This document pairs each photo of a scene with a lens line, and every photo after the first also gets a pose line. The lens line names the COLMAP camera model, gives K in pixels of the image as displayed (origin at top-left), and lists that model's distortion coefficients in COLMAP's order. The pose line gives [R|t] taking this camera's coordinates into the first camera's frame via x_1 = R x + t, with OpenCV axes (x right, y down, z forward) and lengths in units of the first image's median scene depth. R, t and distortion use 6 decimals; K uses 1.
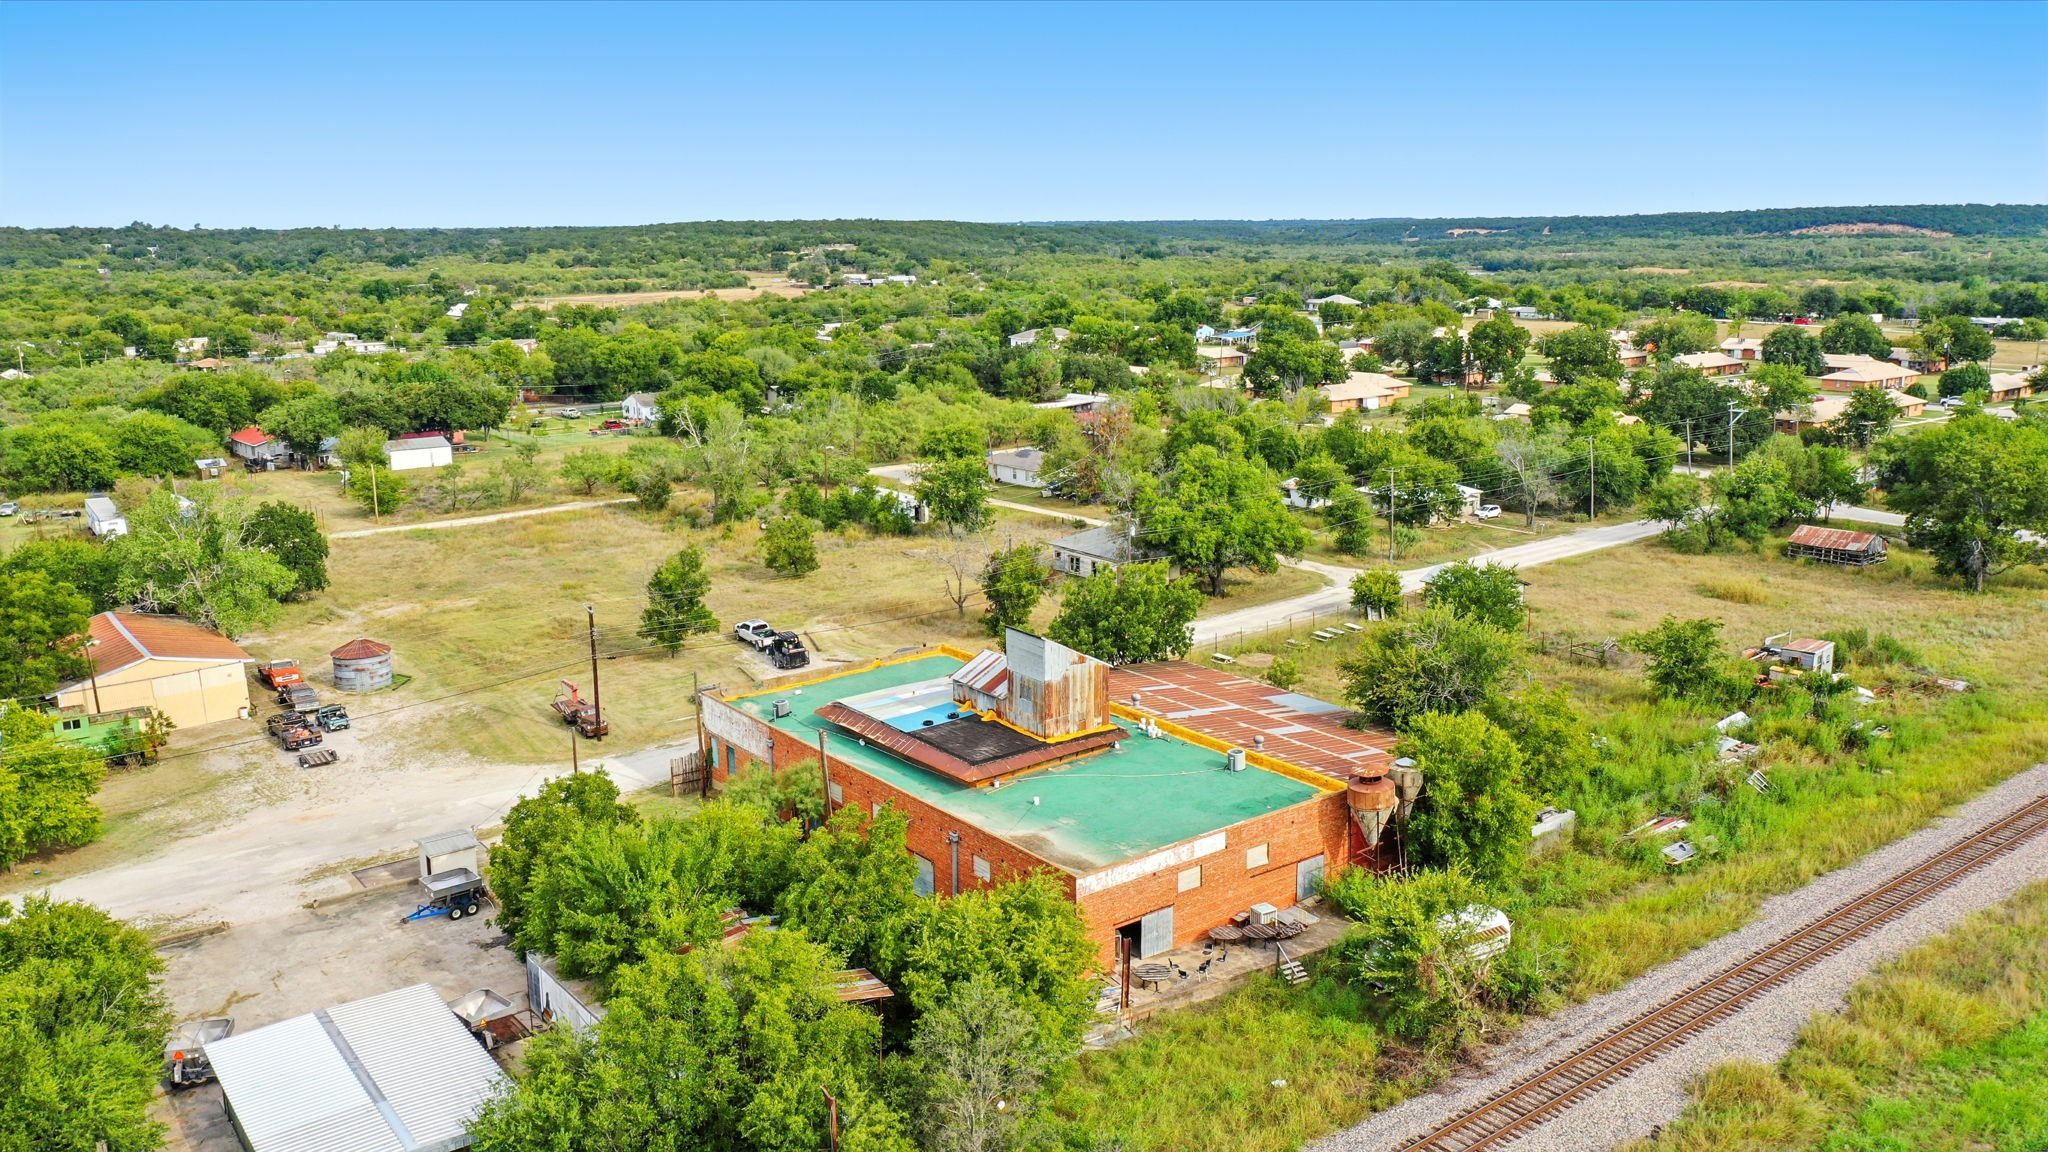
lens RADIAL K [[1610.9, 0, 1025.0], [0, 1610.9, 576.9], [0, 0, 1]] dist [-0.001640, -0.003020]
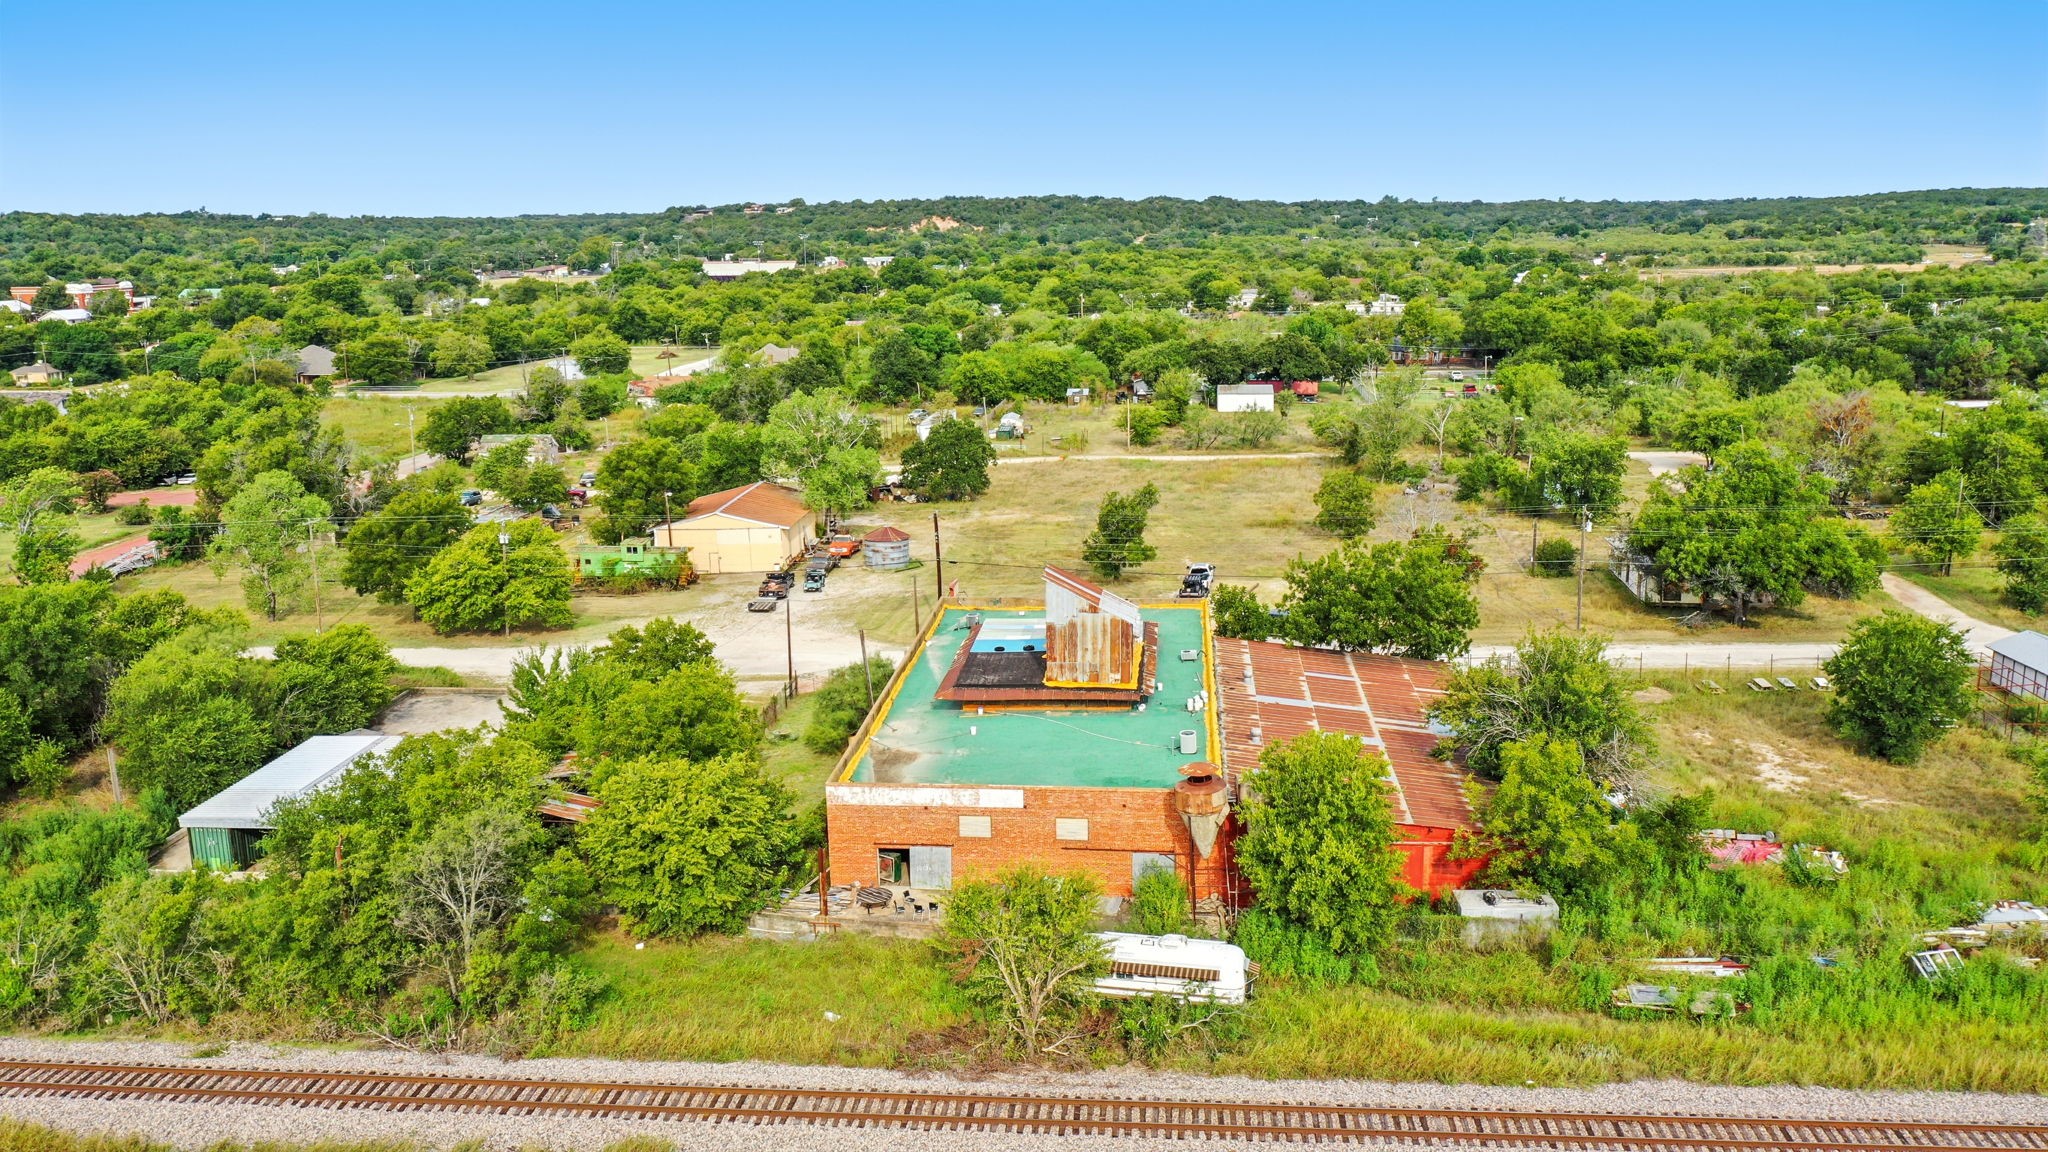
lens RADIAL K [[1610.9, 0, 1024.1], [0, 1610.9, 574.5], [0, 0, 1]] dist [-0.001640, -0.003020]
pose [[0.725136, 0.147675, -0.672585, 0.457301], [-0.138464, 0.988054, 0.067658, -0.020685], [0.674541, 0.044068, 0.736921, 0.174396]]
